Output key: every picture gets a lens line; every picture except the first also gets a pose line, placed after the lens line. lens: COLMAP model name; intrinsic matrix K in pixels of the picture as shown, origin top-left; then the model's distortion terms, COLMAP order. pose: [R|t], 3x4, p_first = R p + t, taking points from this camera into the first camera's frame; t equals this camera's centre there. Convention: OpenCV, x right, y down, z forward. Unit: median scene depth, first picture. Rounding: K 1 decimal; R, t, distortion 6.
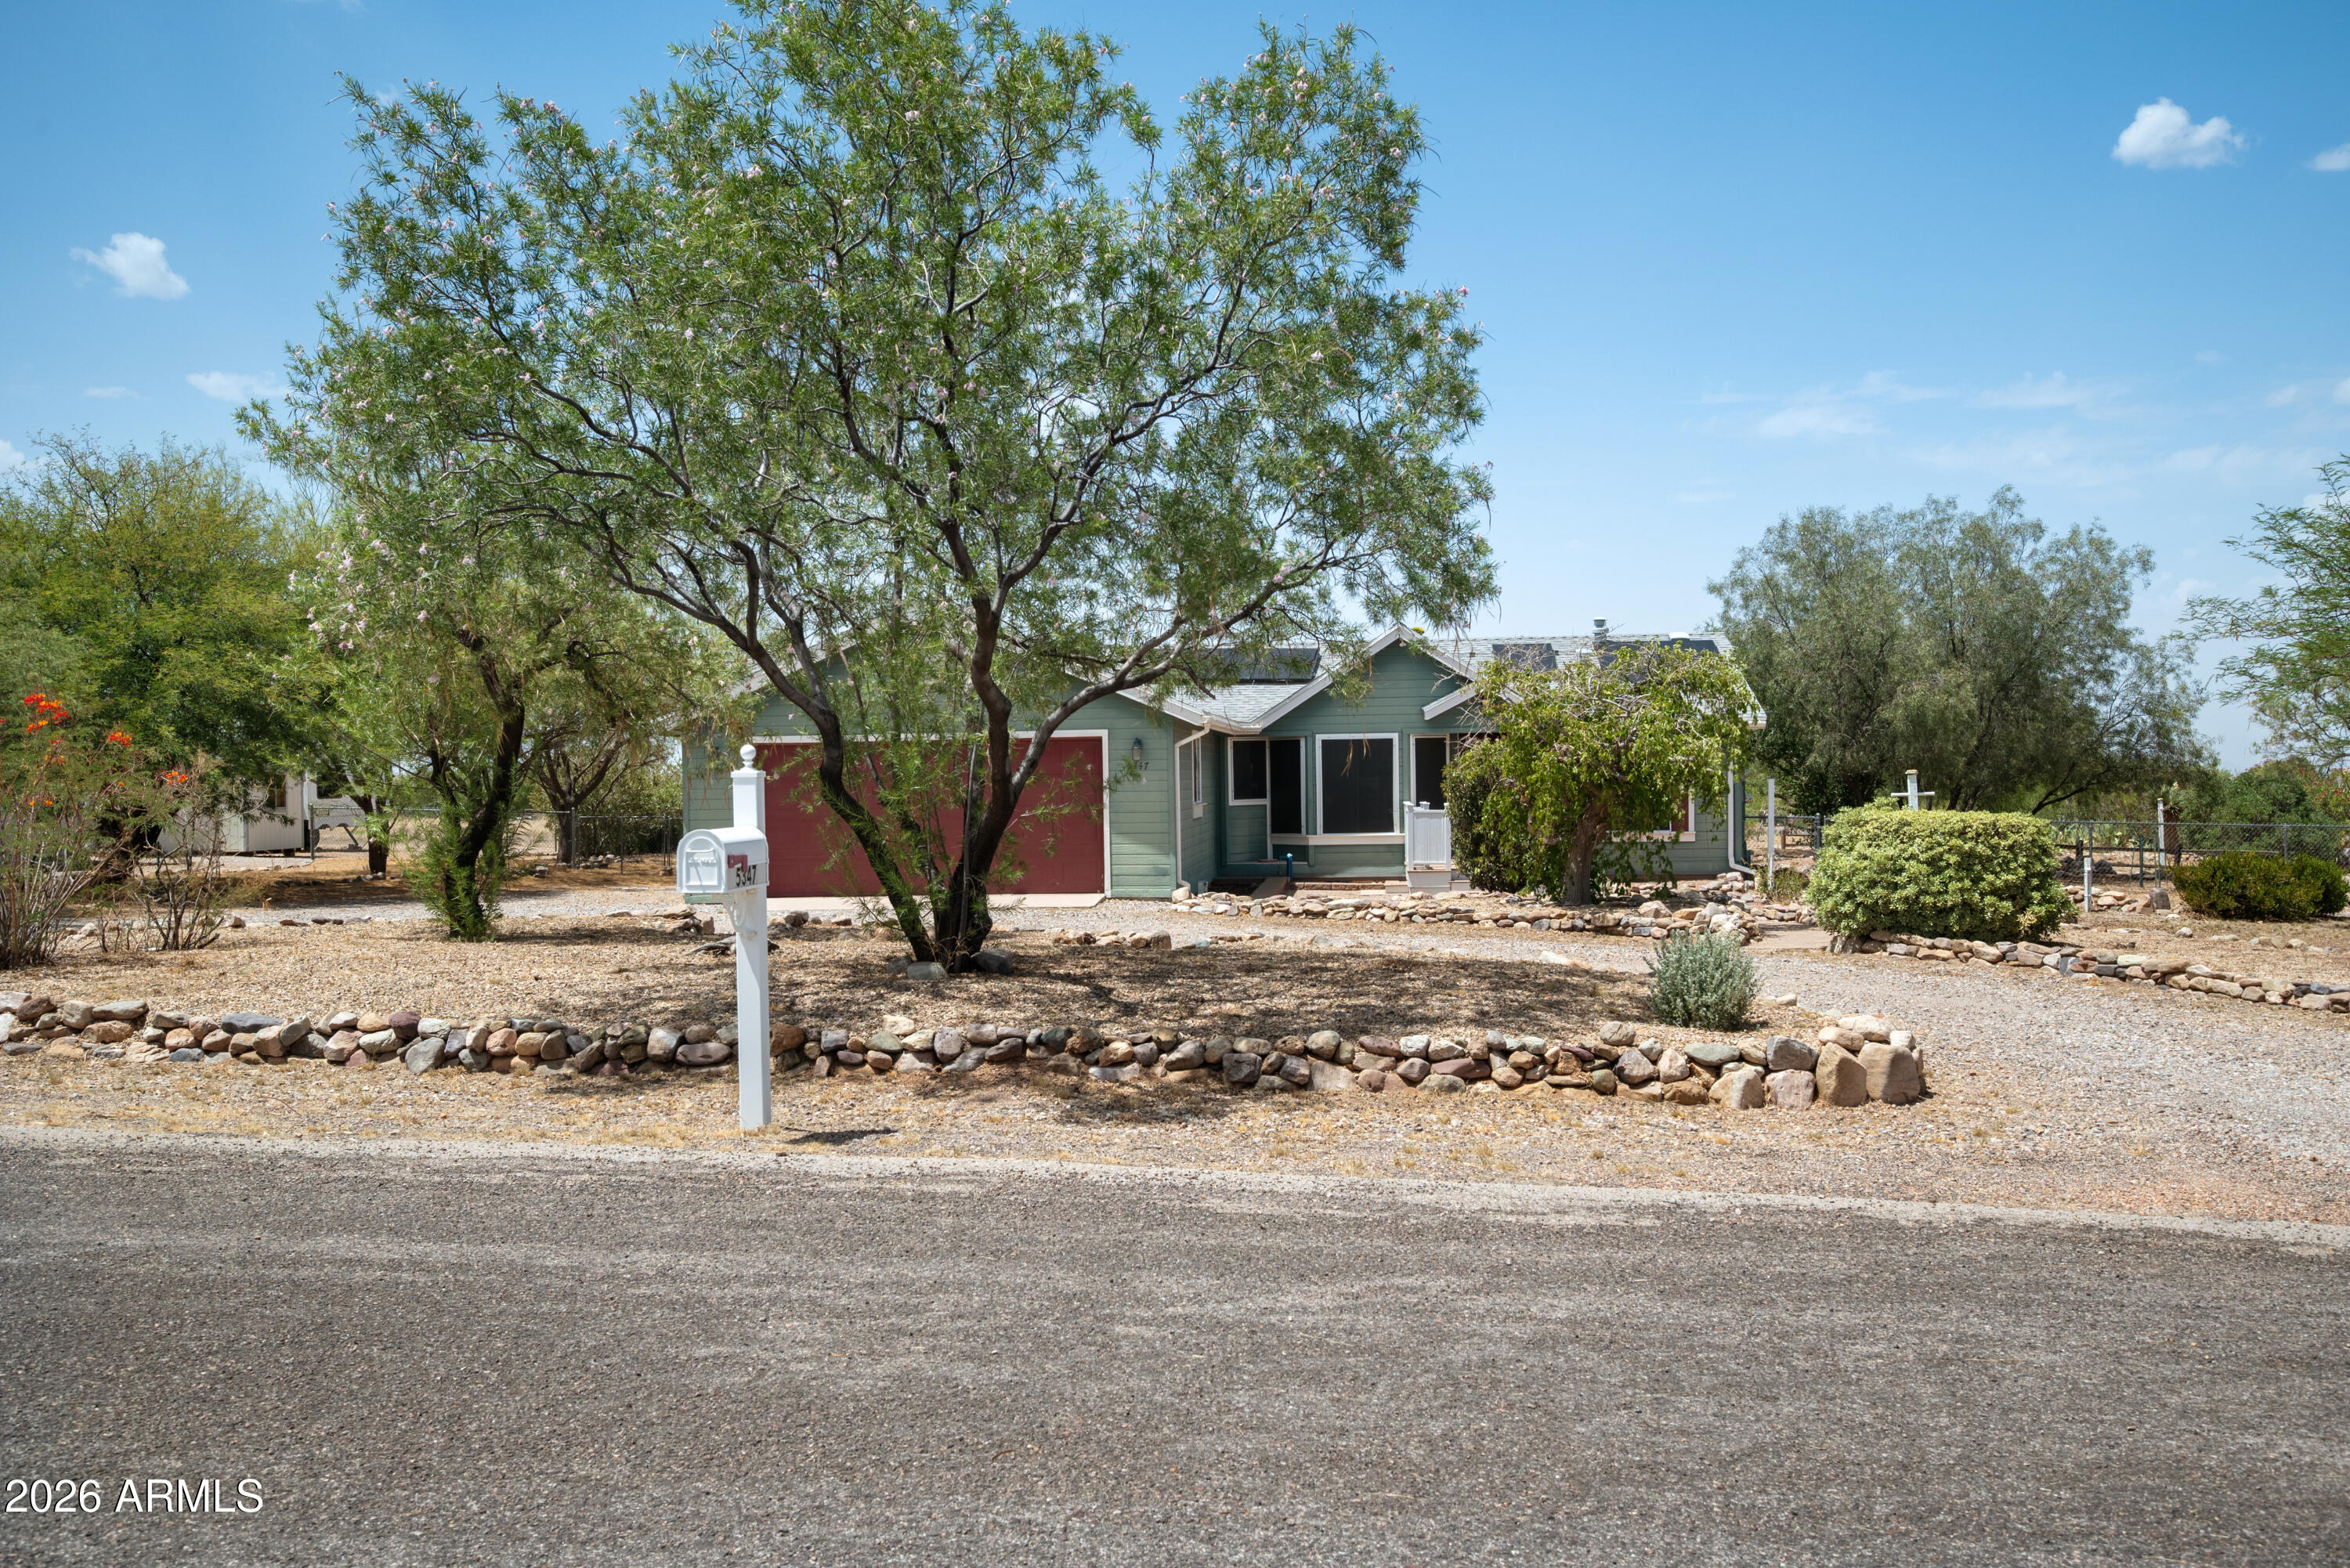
lens RADIAL K [[2071.3, 0, 1174.2], [0, 2071.3, 784.4], [0, 0, 1]] dist [-0.013608, -0.002152]
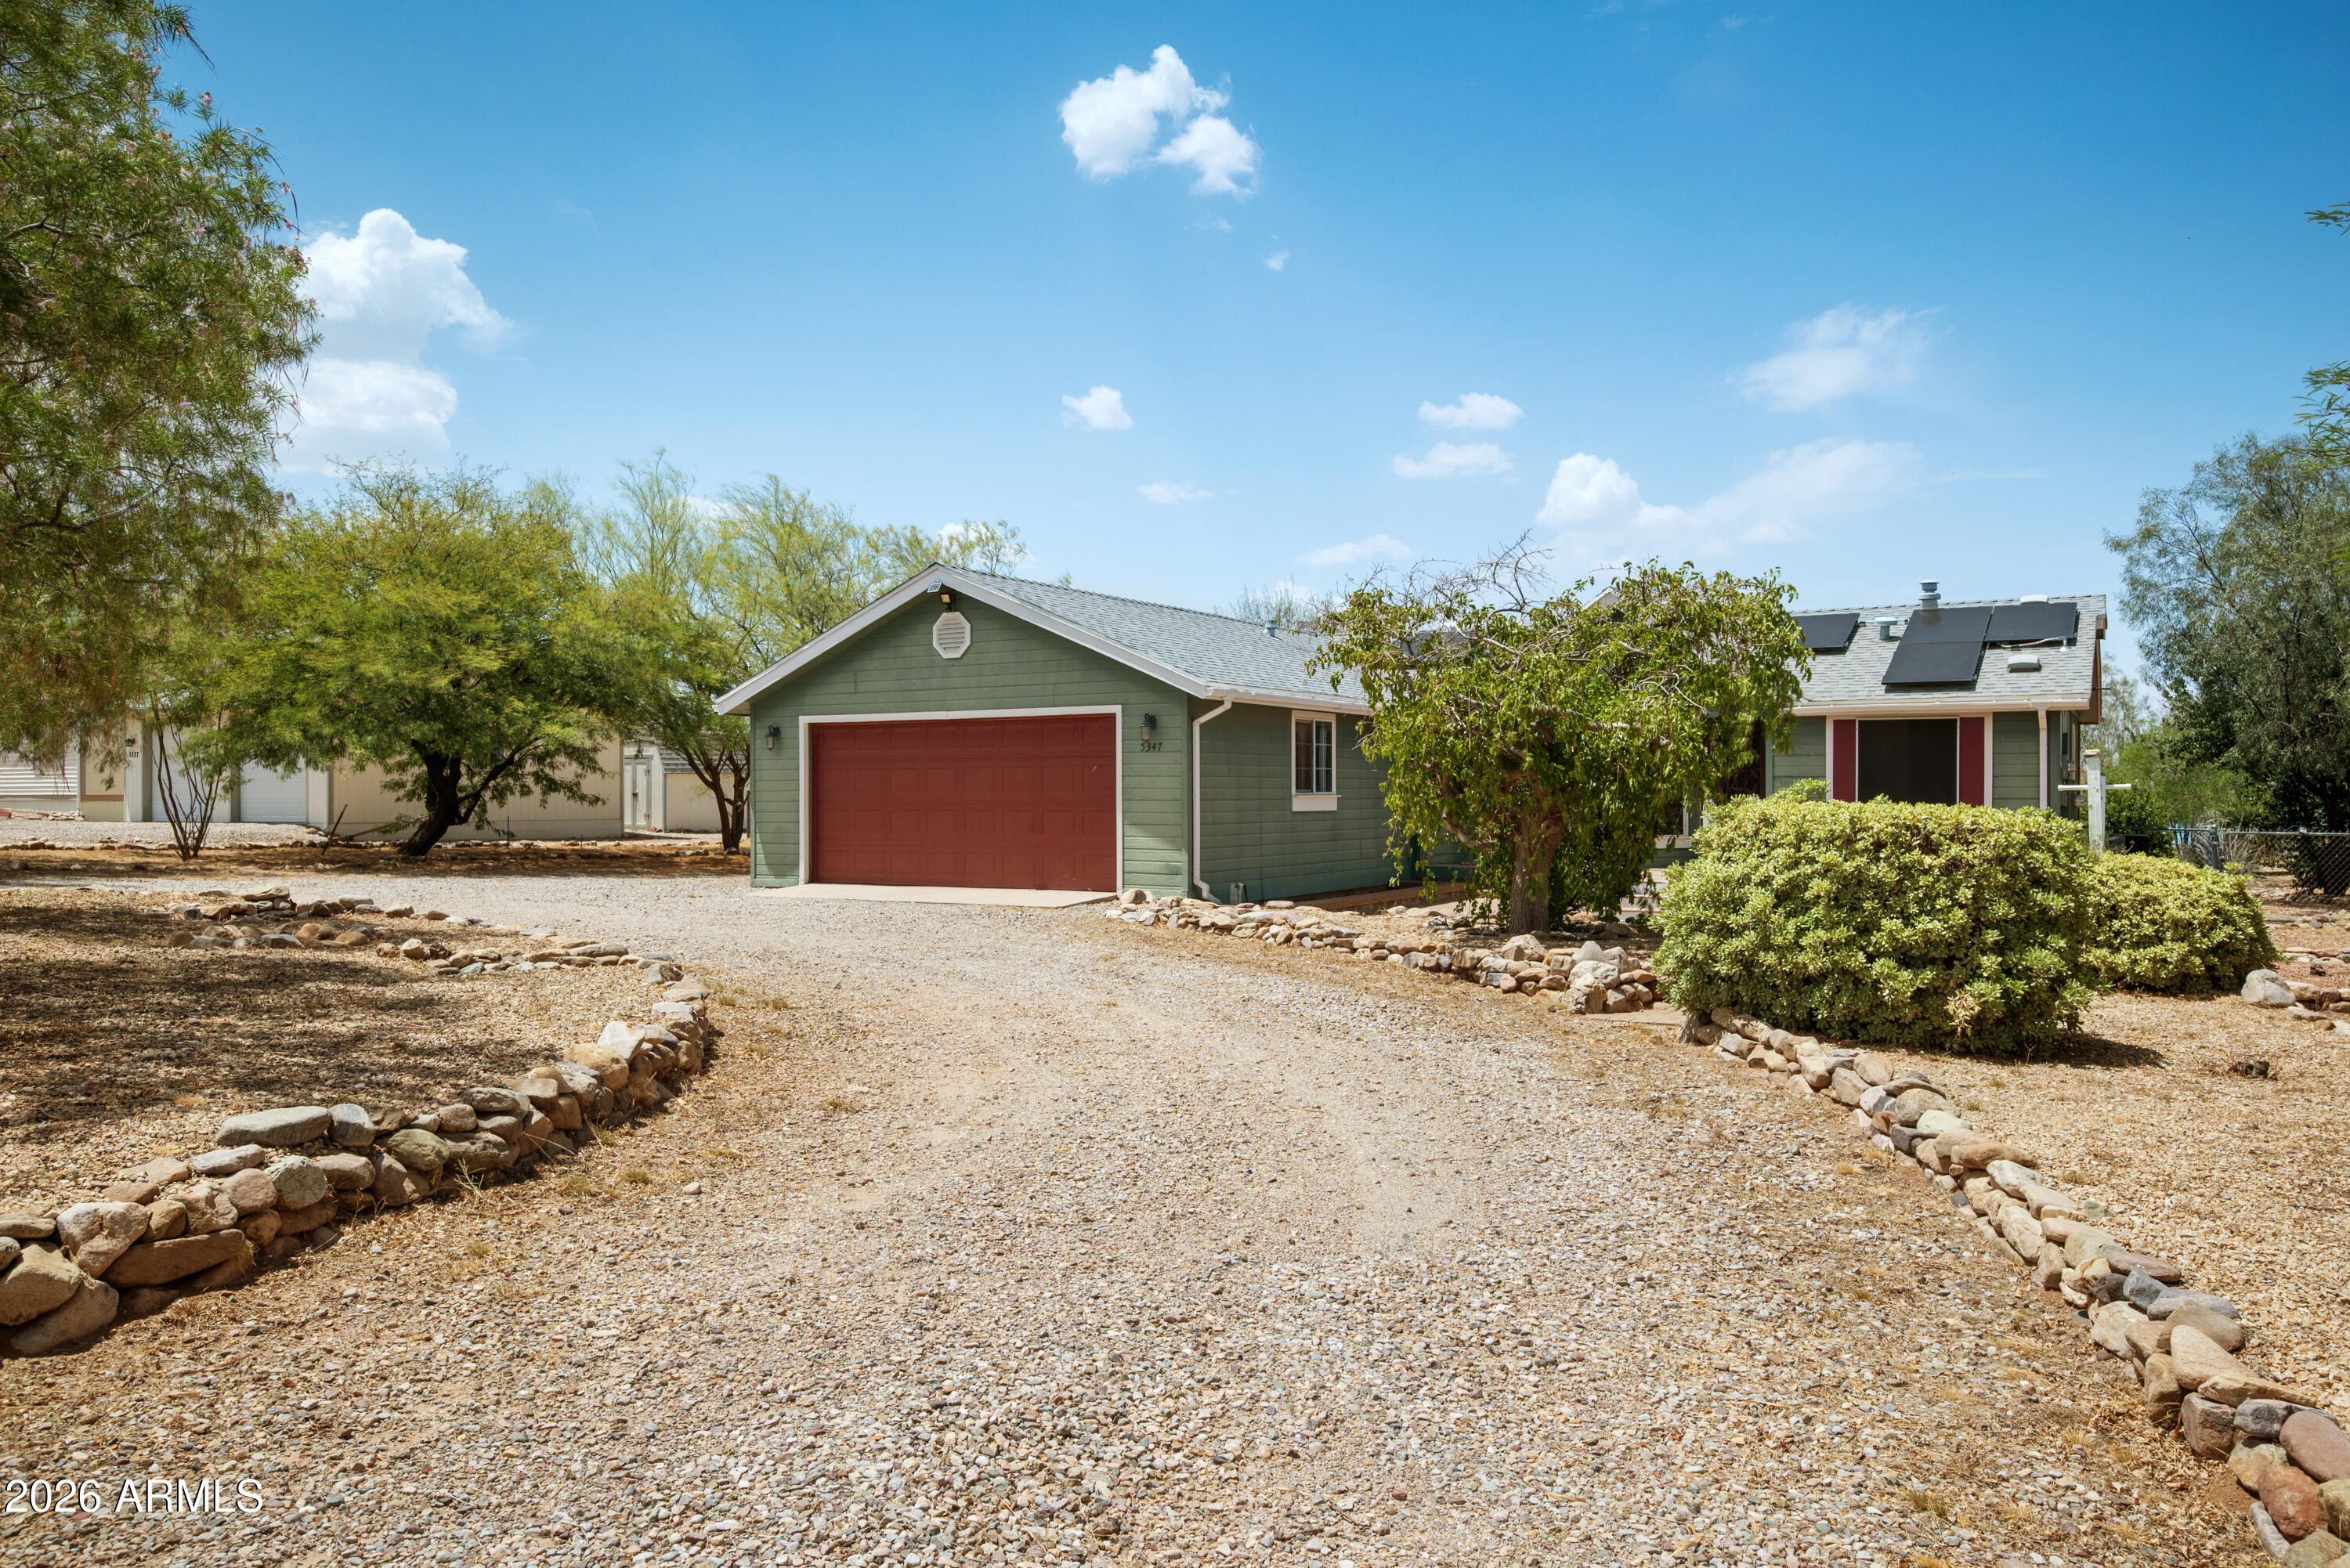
lens RADIAL K [[1686.0, 0, 1172.6], [0, 1686.0, 782.7], [0, 0, 1]] dist [-0.004827, -0.001066]
pose [[0.911233, 0.011585, -0.411728, 0.296984], [-0.014546, 0.999886, -0.004058, 0.009278], [0.411634, 0.009687, 0.911298, 0.383263]]
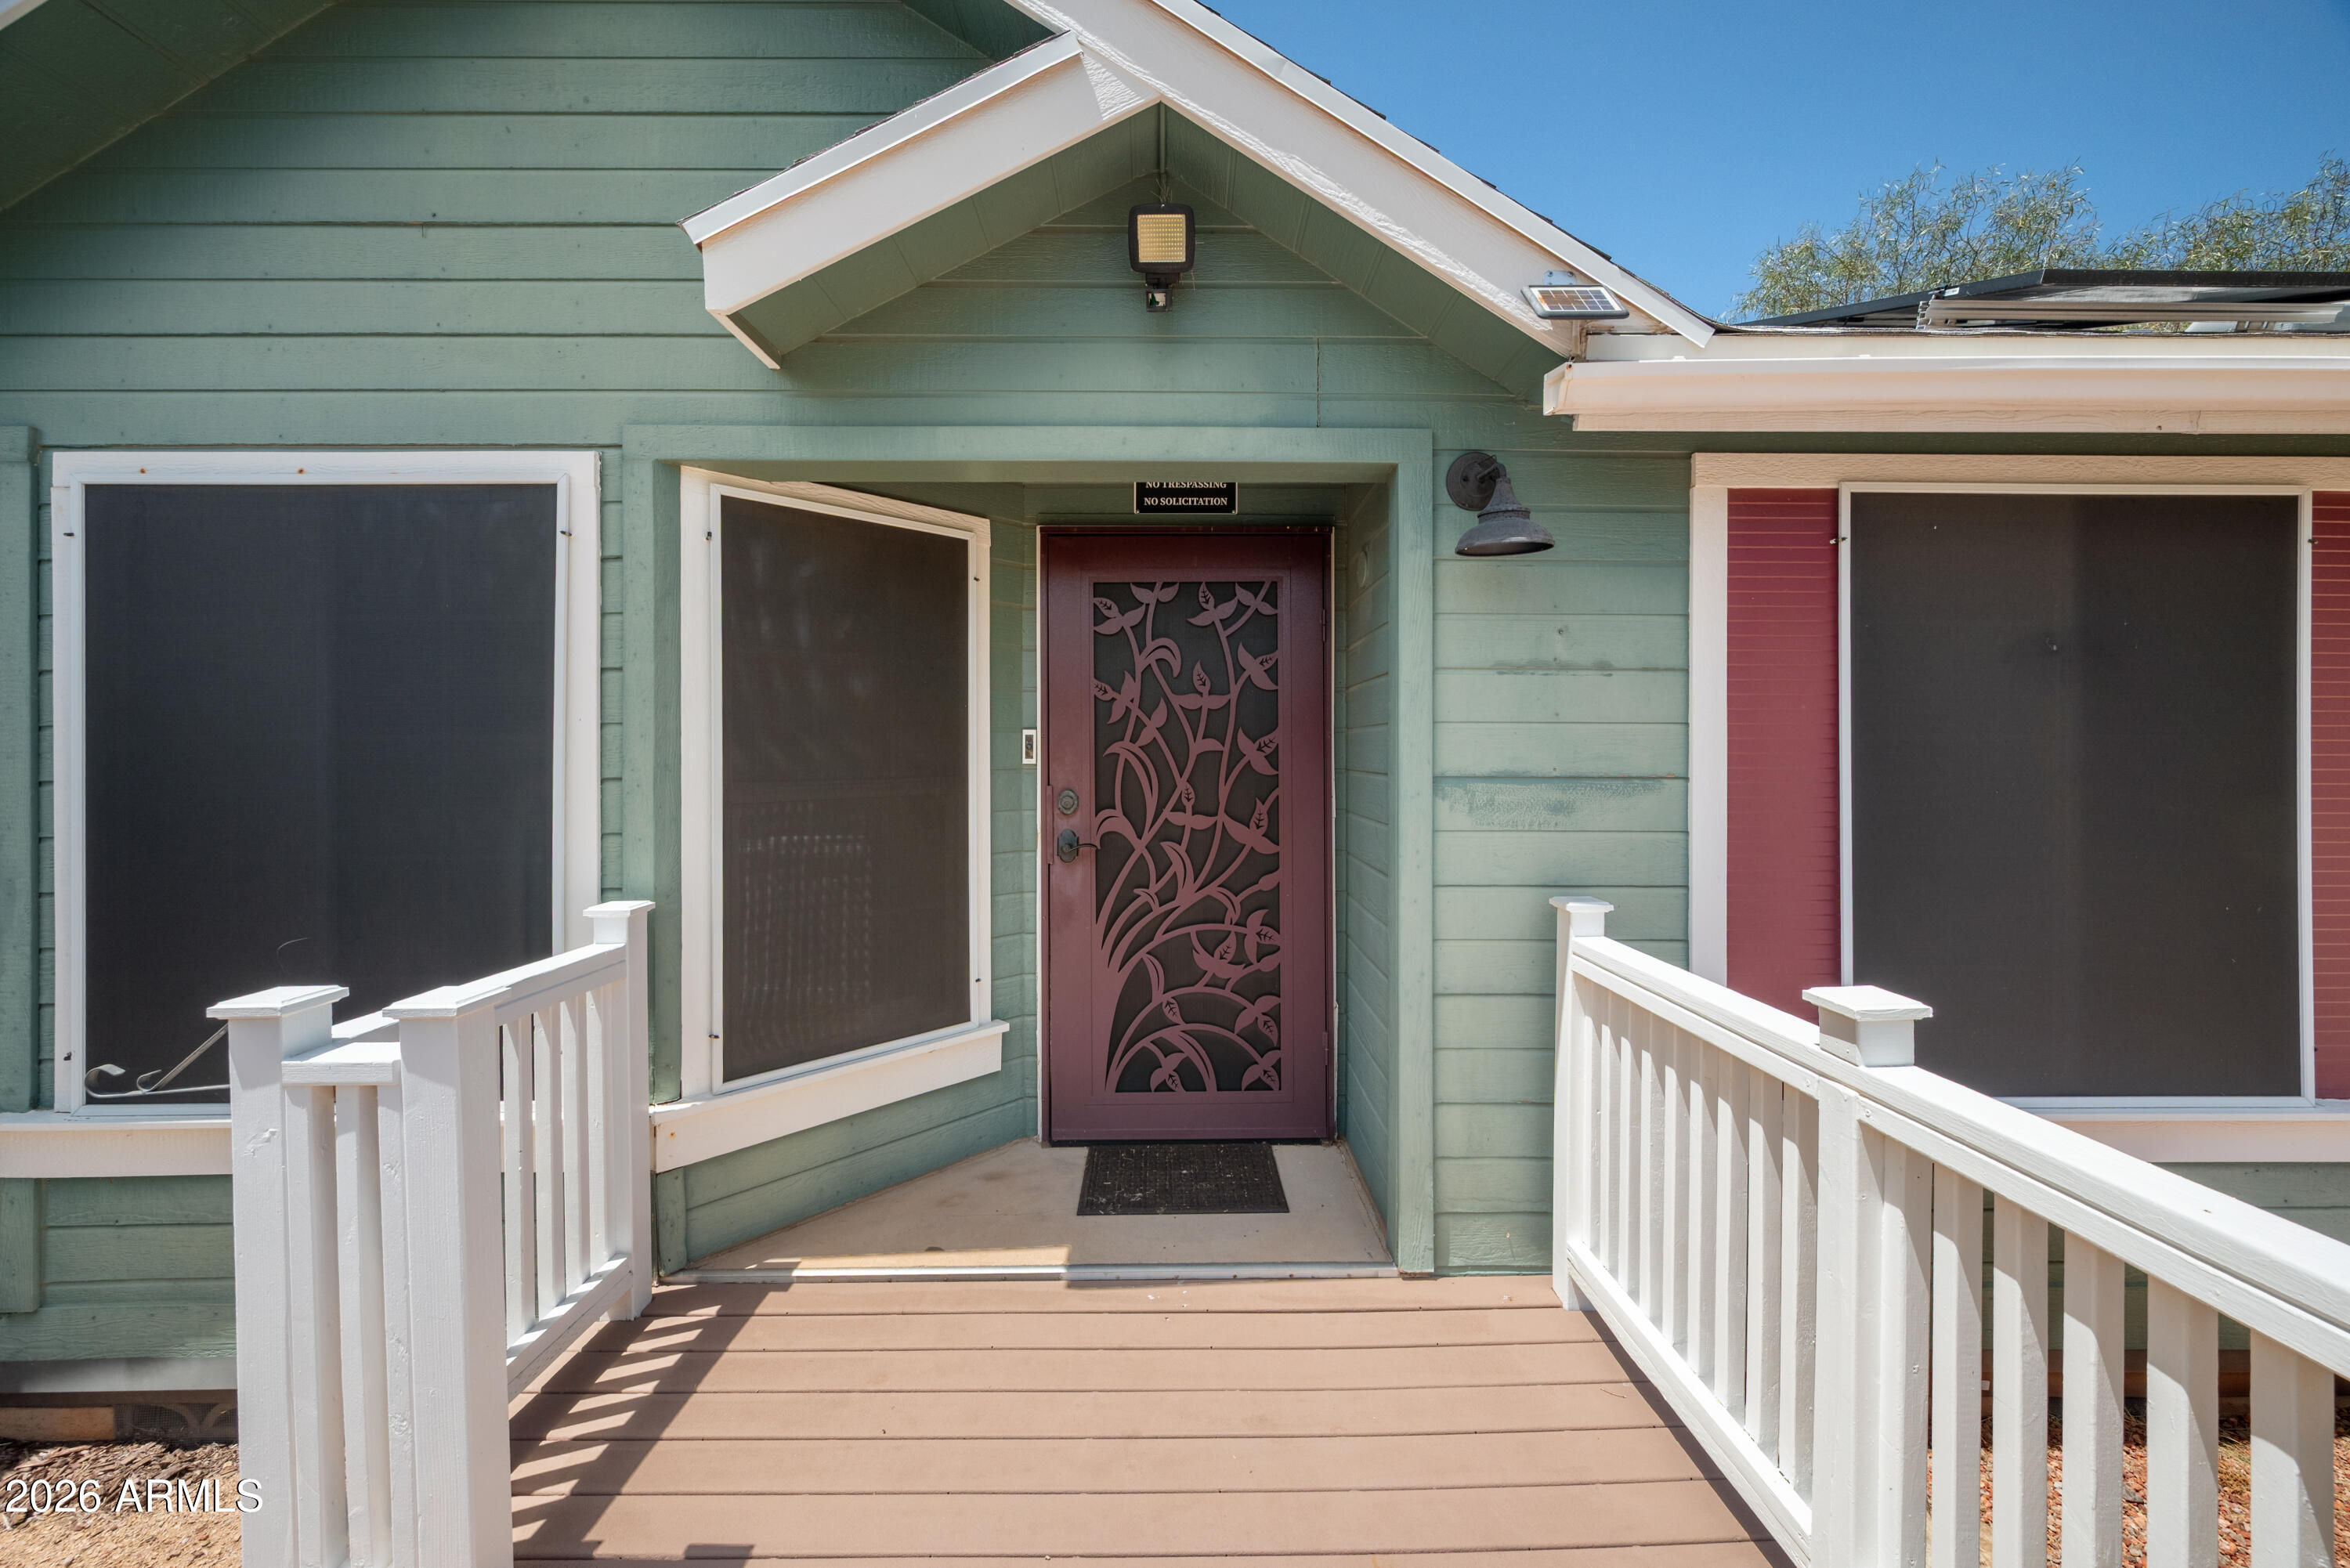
lens RADIAL K [[953.2, 0, 1159.4], [0, 953.2, 767.4], [0, 0, 1]] dist [-0.001226, -0.000402]
pose [[0.994649, 0.009090, 0.102910, 0.186305], [-0.008276, 0.999931, -0.008330, -0.001142], [-0.102978, 0.007434, 0.994656, 1.205620]]
